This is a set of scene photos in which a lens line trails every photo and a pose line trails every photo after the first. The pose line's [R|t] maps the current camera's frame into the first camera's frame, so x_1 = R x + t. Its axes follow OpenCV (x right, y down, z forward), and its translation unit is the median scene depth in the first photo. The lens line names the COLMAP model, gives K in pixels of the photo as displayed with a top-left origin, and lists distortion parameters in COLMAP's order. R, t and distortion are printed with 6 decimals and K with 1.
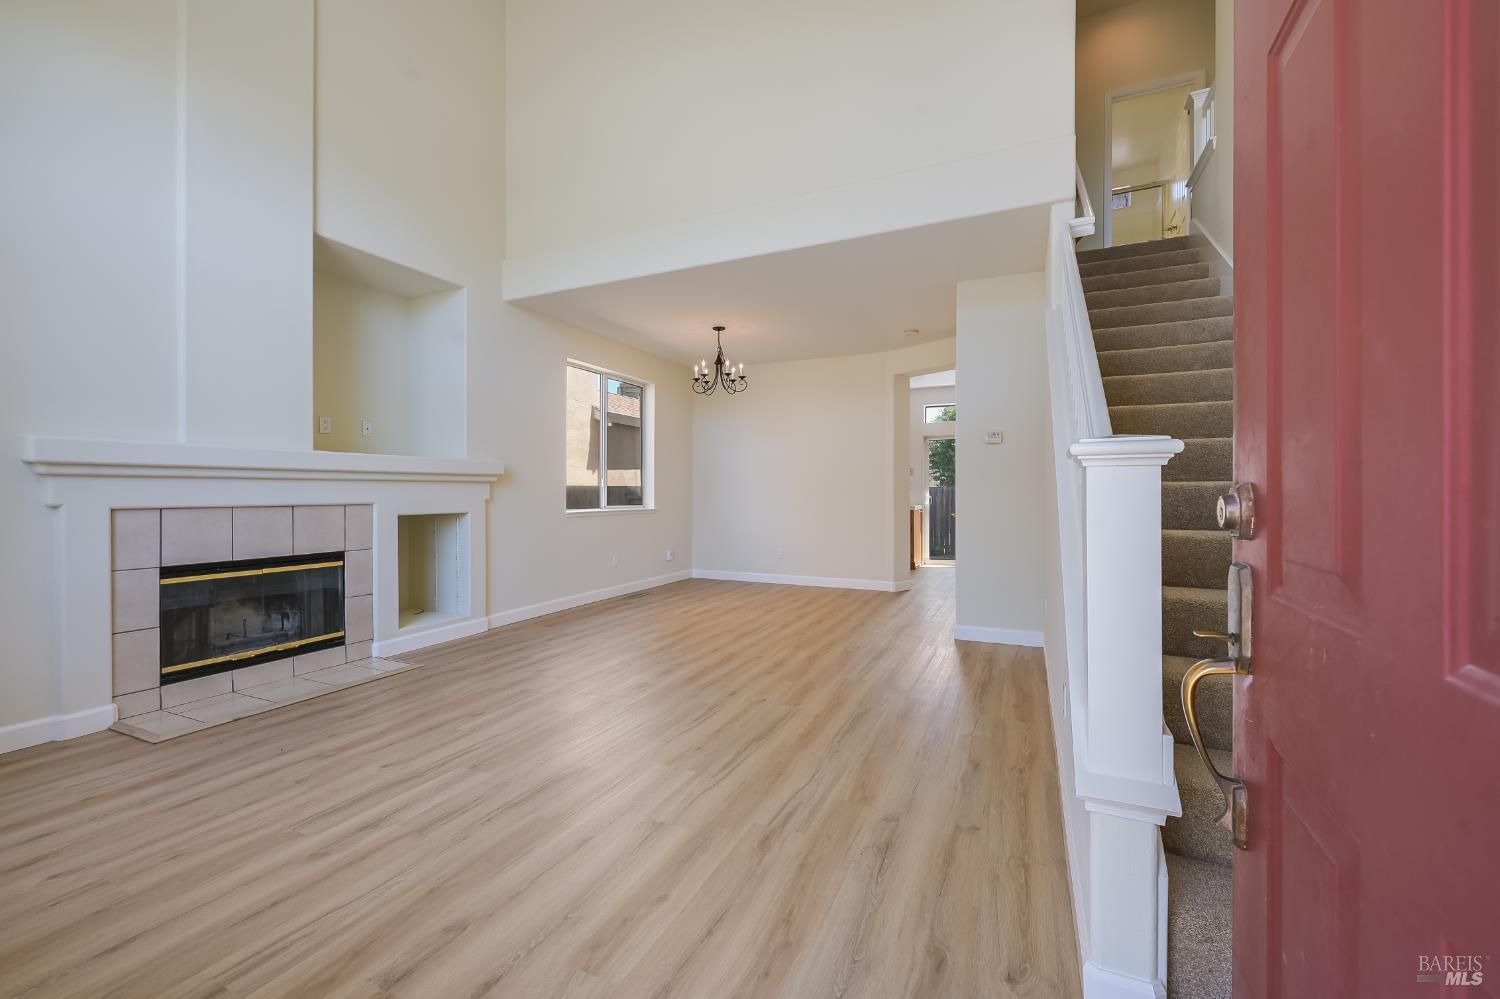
lens RADIAL K [[597.6, 0, 752.6], [0, 597.6, 496.0], [0, 0, 1]] dist [-0.001777, -0.000215]
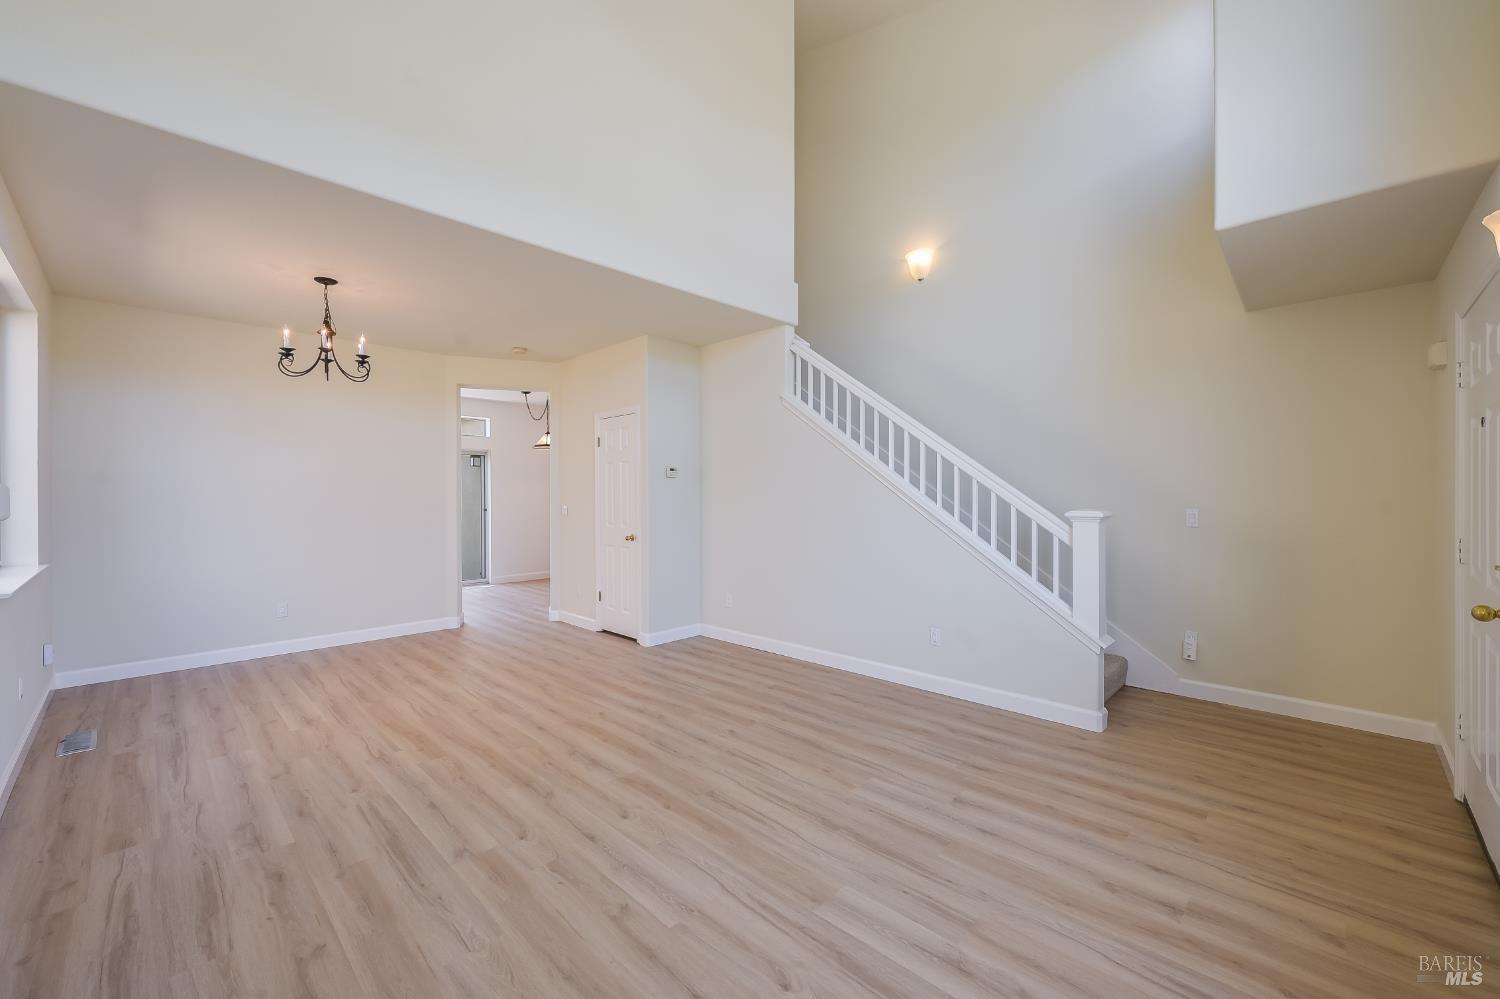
lens RADIAL K [[592.4, 0, 753.7], [0, 592.4, 498.1], [0, 0, 1]] dist [0.001335, 0.000212]
pose [[0.337356, -0.008388, 0.941340, -1.116302], [0.008232, 0.999948, 0.005960, -0.085450], [-0.941341, 0.005738, 0.337407, 0.724293]]
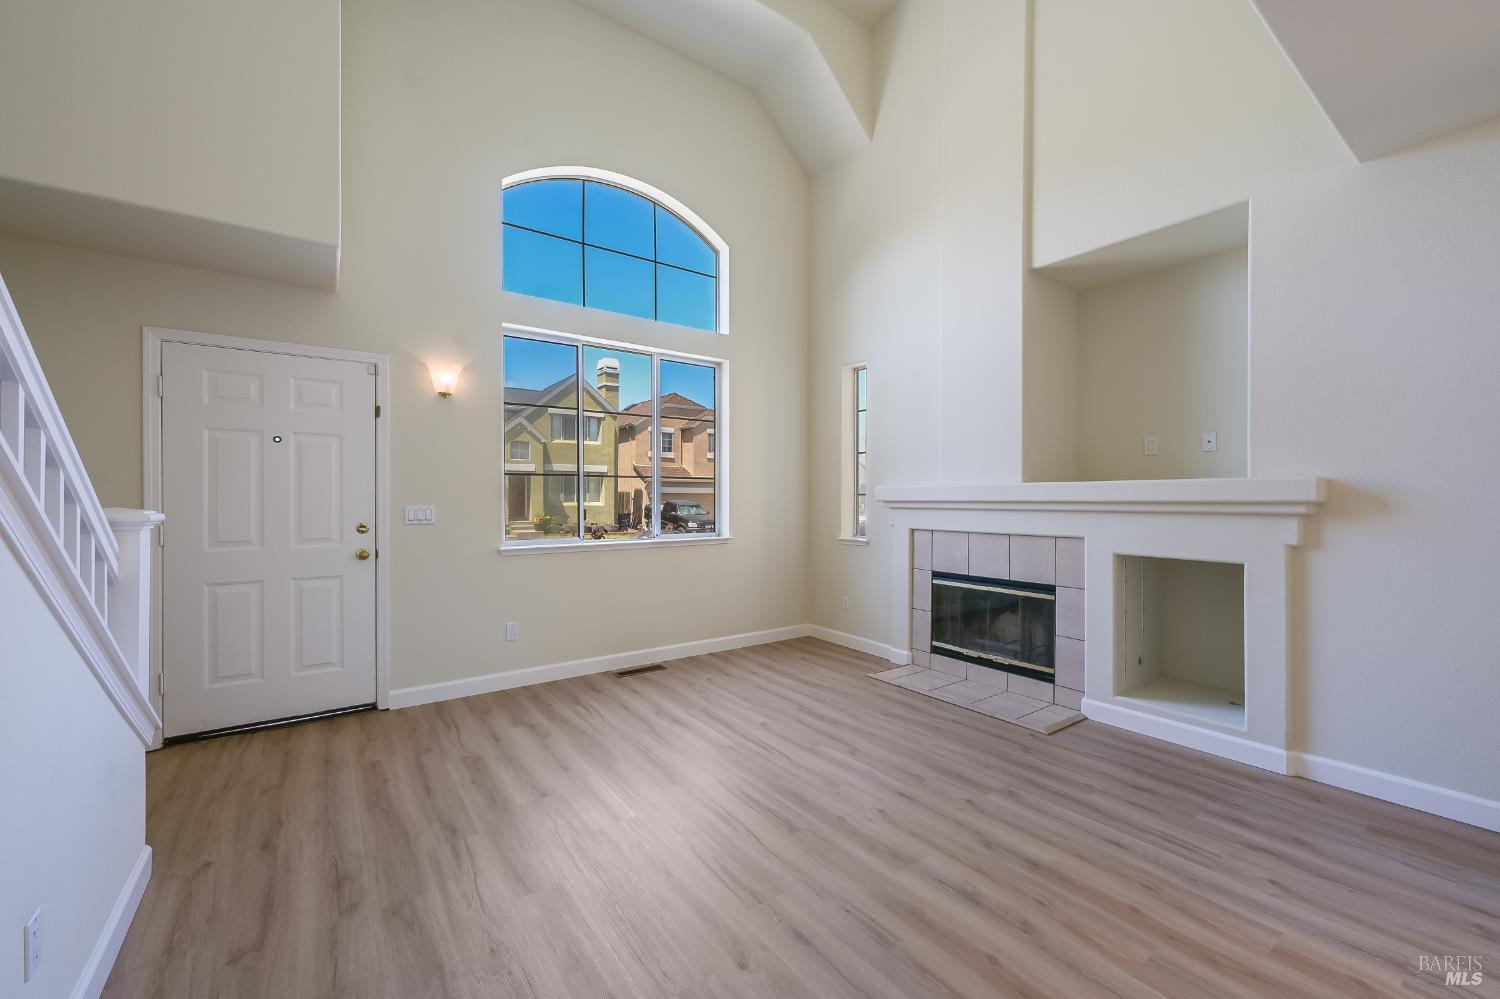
lens RADIAL K [[597.6, 0, 752.6], [0, 597.6, 496.0], [0, 0, 1]] dist [-0.001777, -0.000215]
pose [[-0.493799, -0.001923, -0.869574, 0.540682], [-0.005746, 0.999983, 0.001052, -0.068648], [0.869557, 0.005516, -0.493802, 1.488986]]
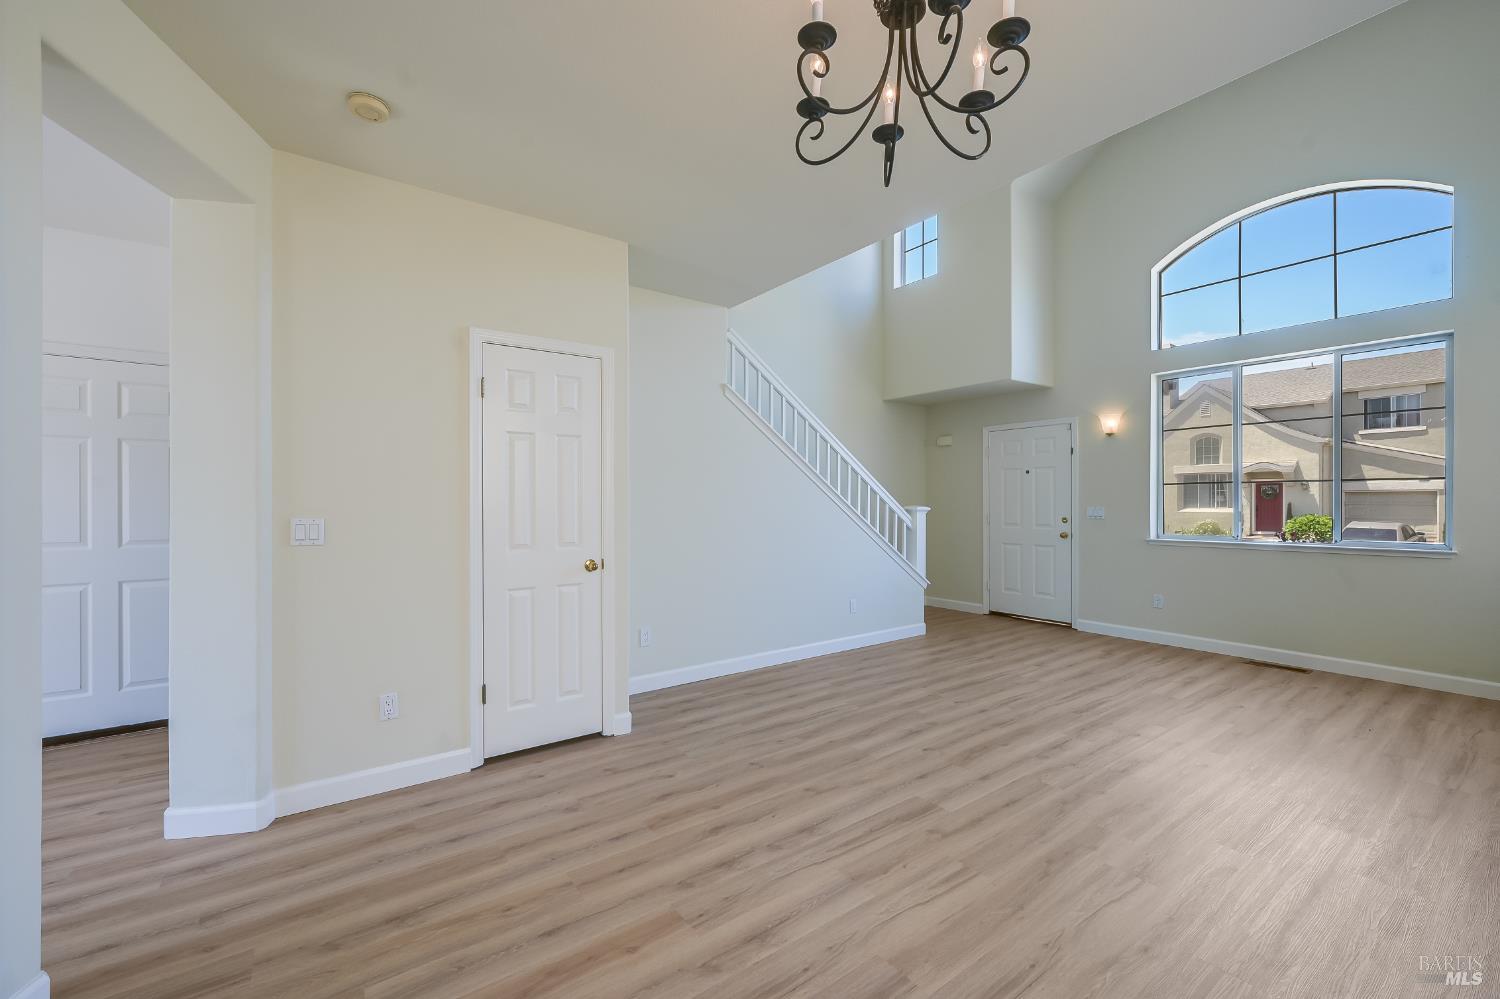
lens RADIAL K [[612.5, 0, 748.9], [0, 612.5, 501.2], [0, 0, 1]] dist [-0.000046, -0.000280]
pose [[-0.870220, 0.000530, 0.492664, -0.261322], [0.002700, 0.999990, 0.003694, -0.073669], [-0.492656, 0.004545, -0.870212, 2.676442]]
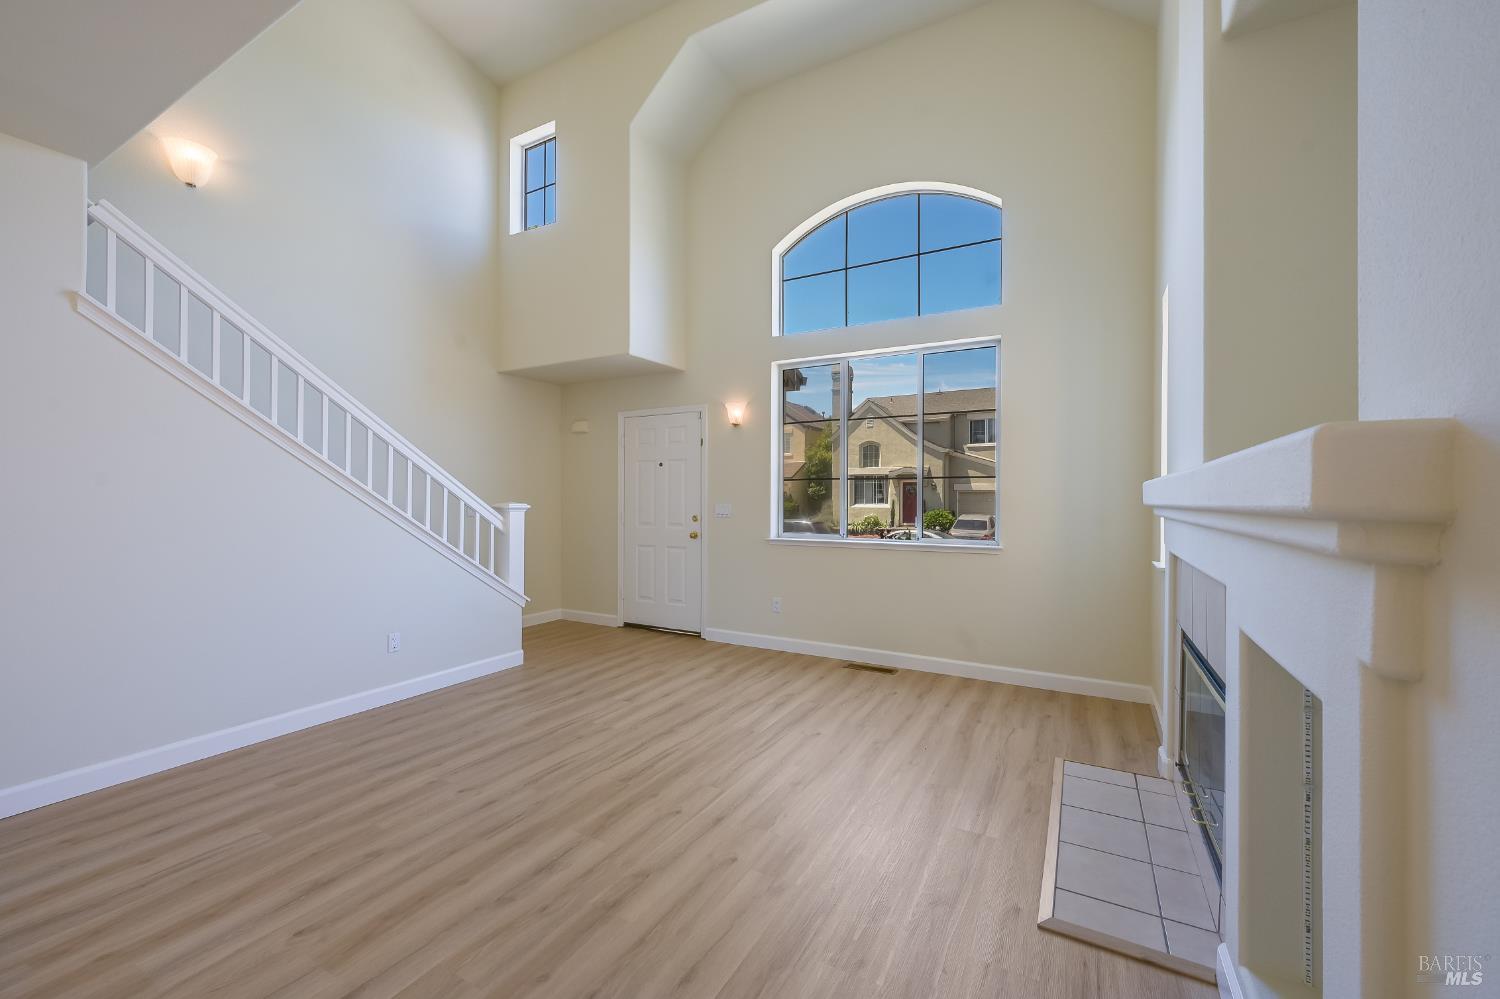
lens RADIAL K [[597.6, 0, 752.6], [0, 597.6, 496.0], [0, 0, 1]] dist [-0.001777, -0.000215]
pose [[-0.996468, -0.004139, 0.083867, -0.520378], [-0.004010, 0.999990, 0.001709, -0.071416], [-0.083873, 0.001366, -0.996475, 2.099406]]
